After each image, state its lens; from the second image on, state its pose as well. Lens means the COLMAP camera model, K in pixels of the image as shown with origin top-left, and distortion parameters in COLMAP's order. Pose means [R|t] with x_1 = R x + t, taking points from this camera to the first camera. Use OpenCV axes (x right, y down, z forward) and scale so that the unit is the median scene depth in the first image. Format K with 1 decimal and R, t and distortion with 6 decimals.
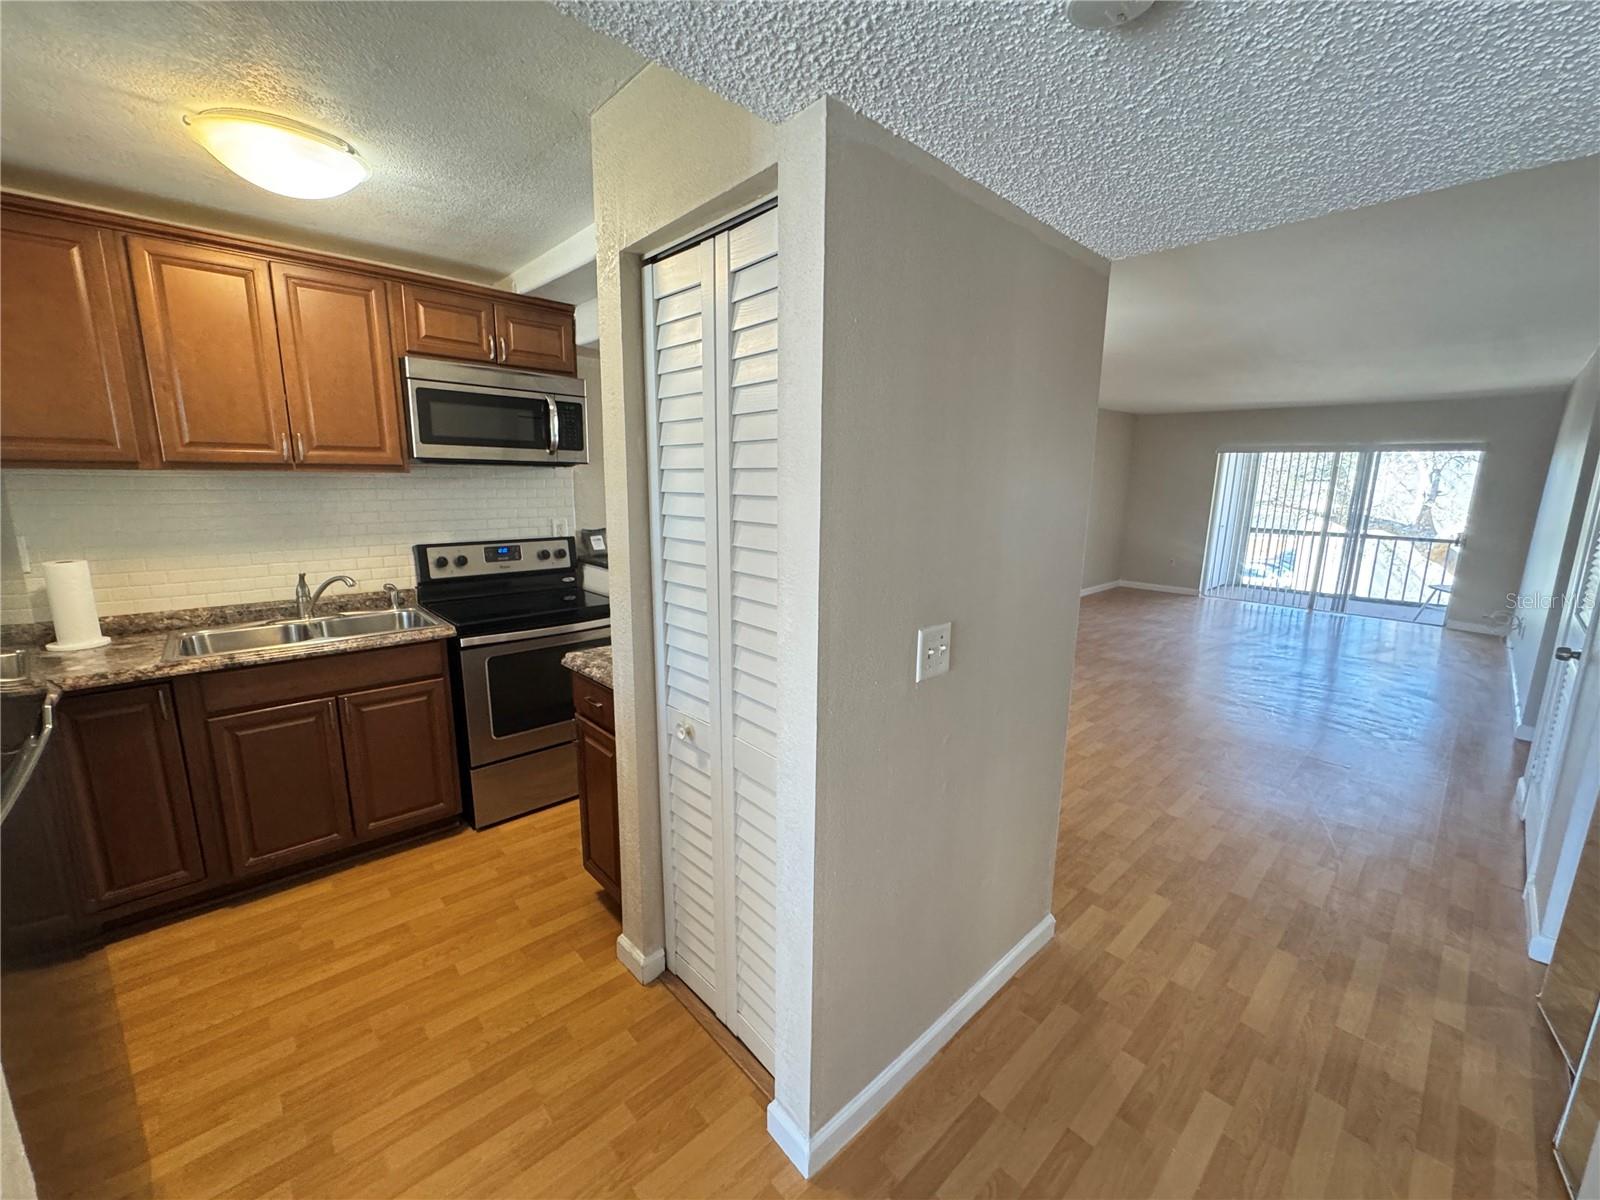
lens RADIAL K [[644.9, 0, 797.1], [0, 644.9, 607.5], [0, 0, 1]] dist [-0.003858, 0.000785]
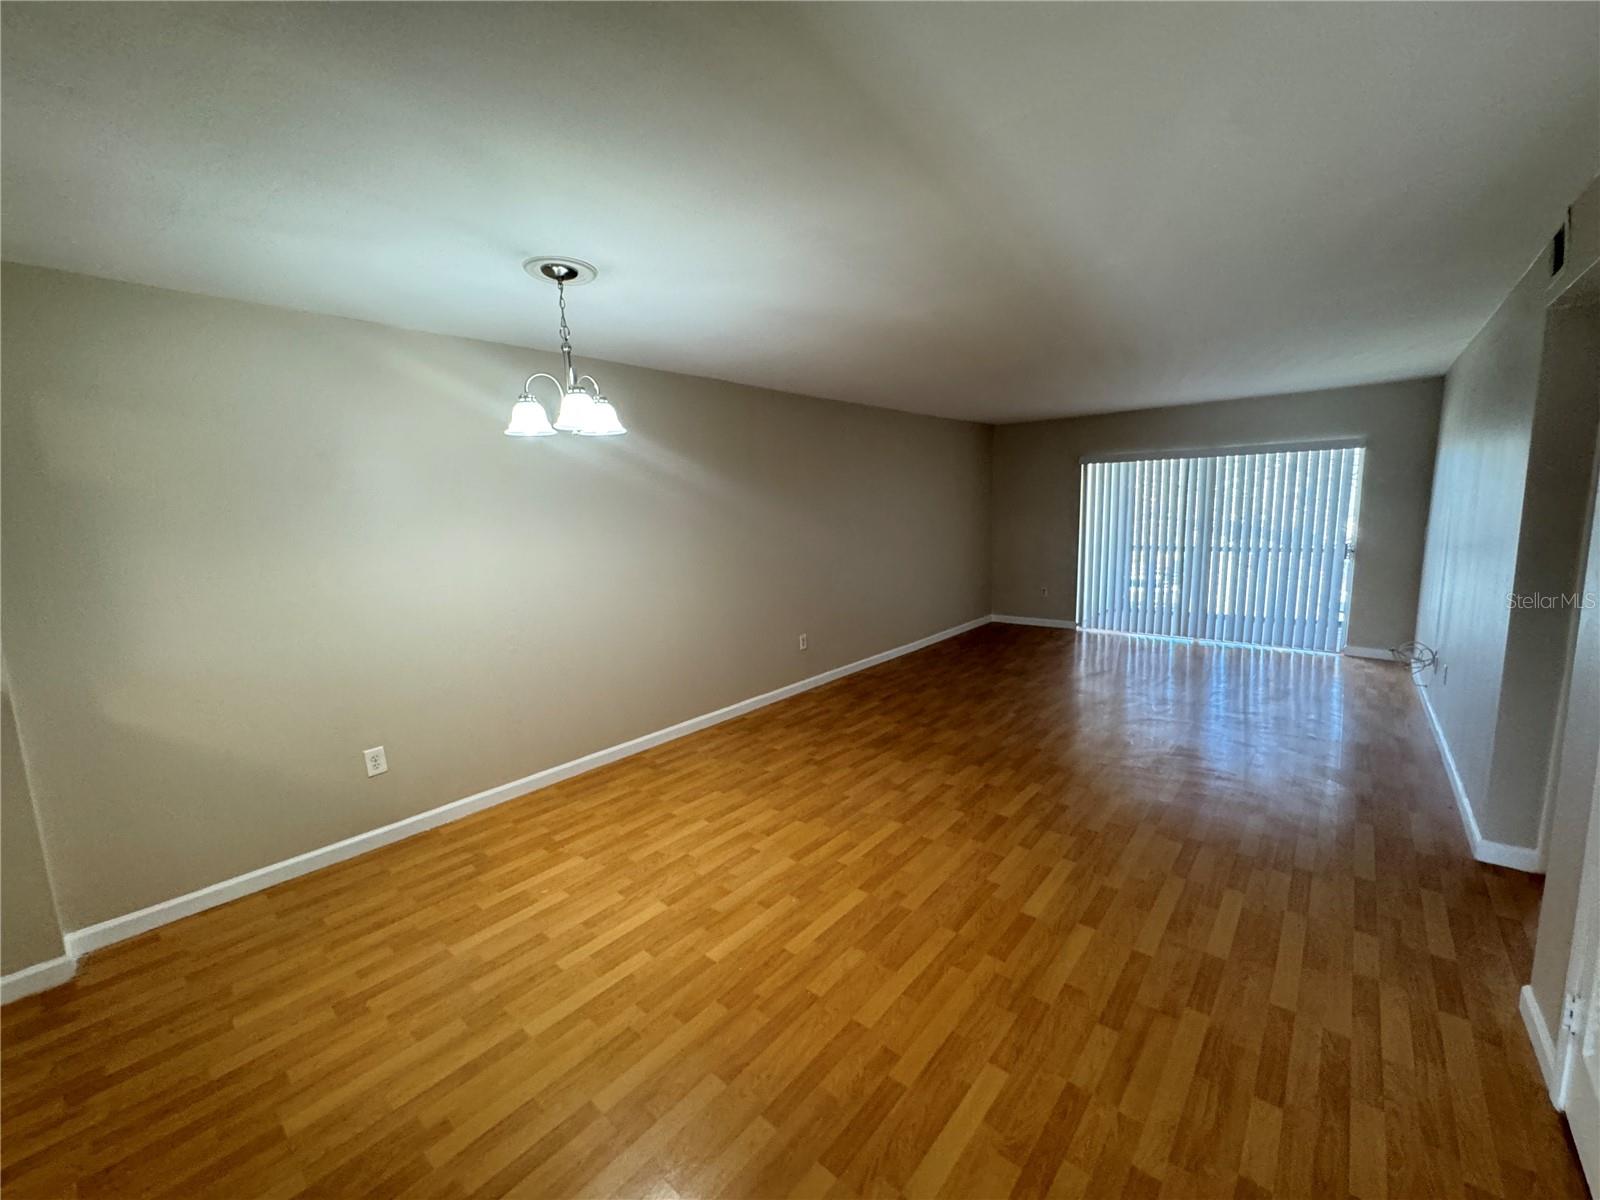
lens RADIAL K [[644.9, 0, 799.2], [0, 644.9, 592.0], [0, 0, 1]] dist [-0.003858, 0.000785]
pose [[0.993220, -0.055984, 0.101880, 0.286642], [0.061984, 0.996465, -0.056712, -0.069022], [-0.098345, 0.062642, 0.993179, 0.299663]]
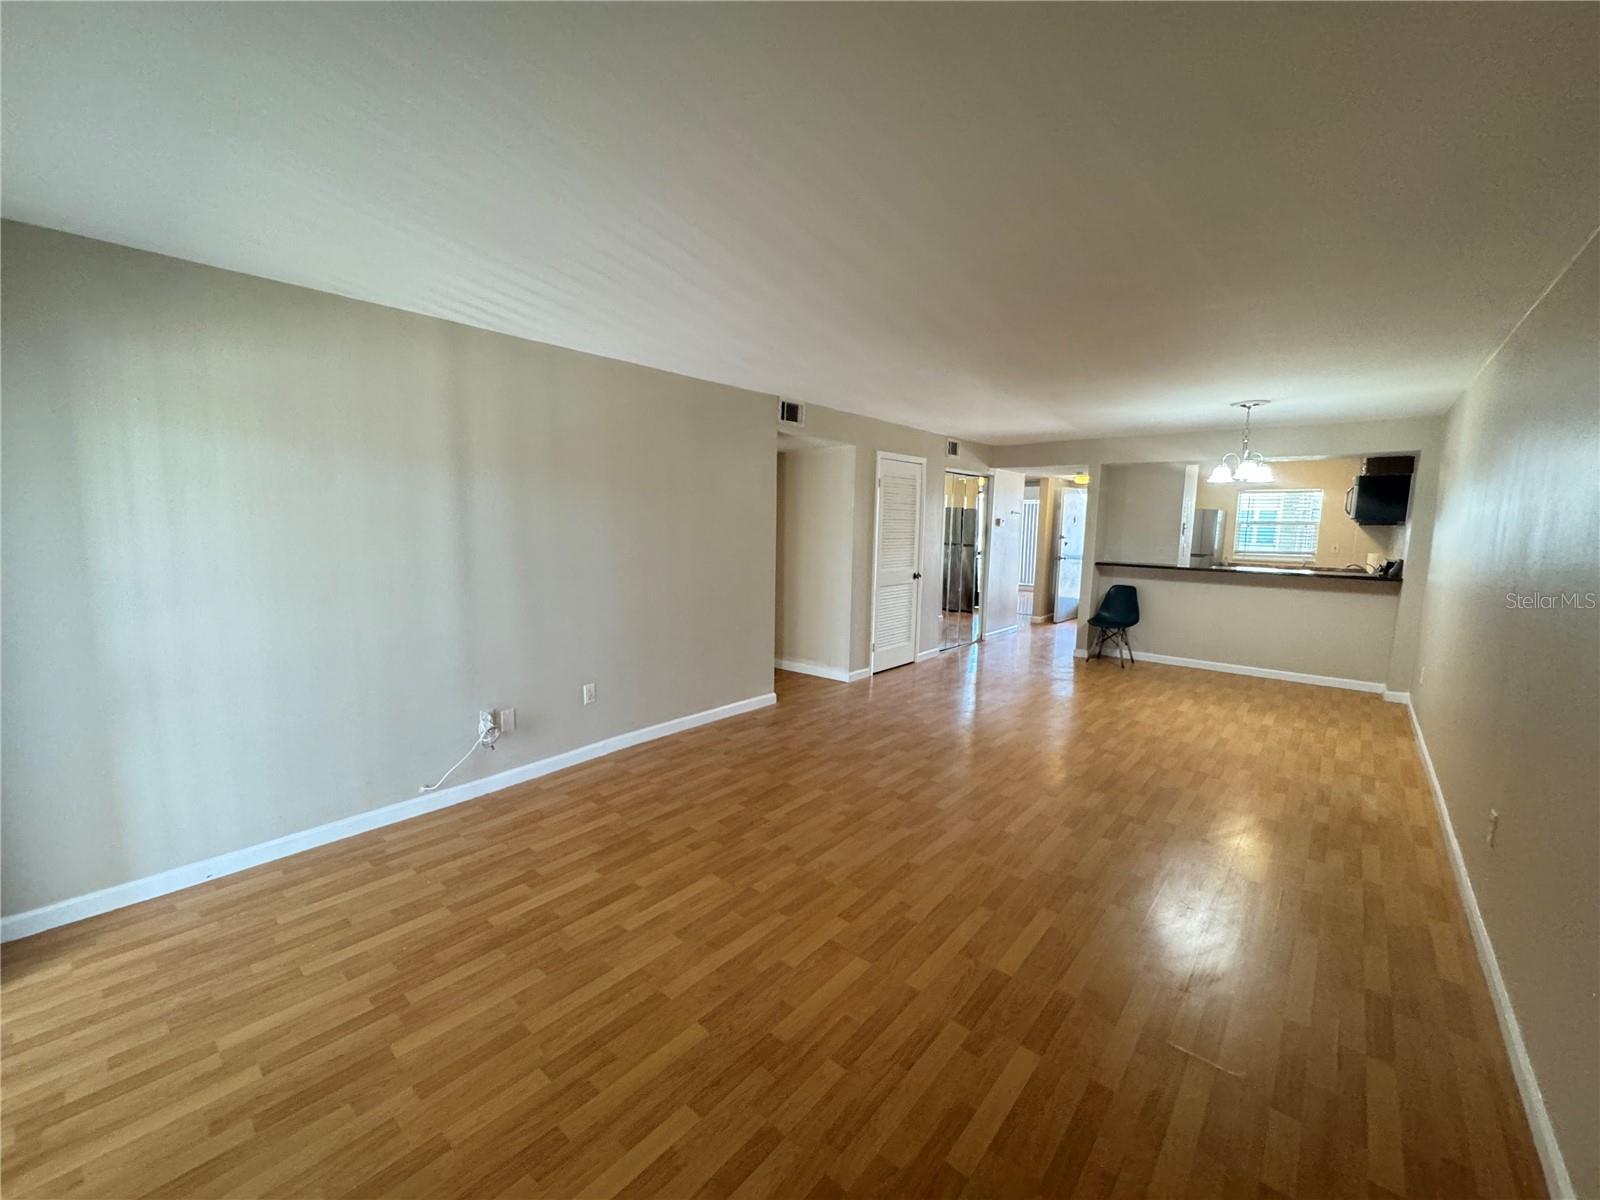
lens RADIAL K [[644.9, 0, 802.4], [0, 644.9, 600.8], [0, 0, 1]] dist [-0.003858, 0.000785]
pose [[-0.993280, -0.011836, -0.115132, 0.951419], [-0.047862, 0.947720, 0.315492, -0.326835], [0.105379, 0.318883, -0.941918, 1.699563]]
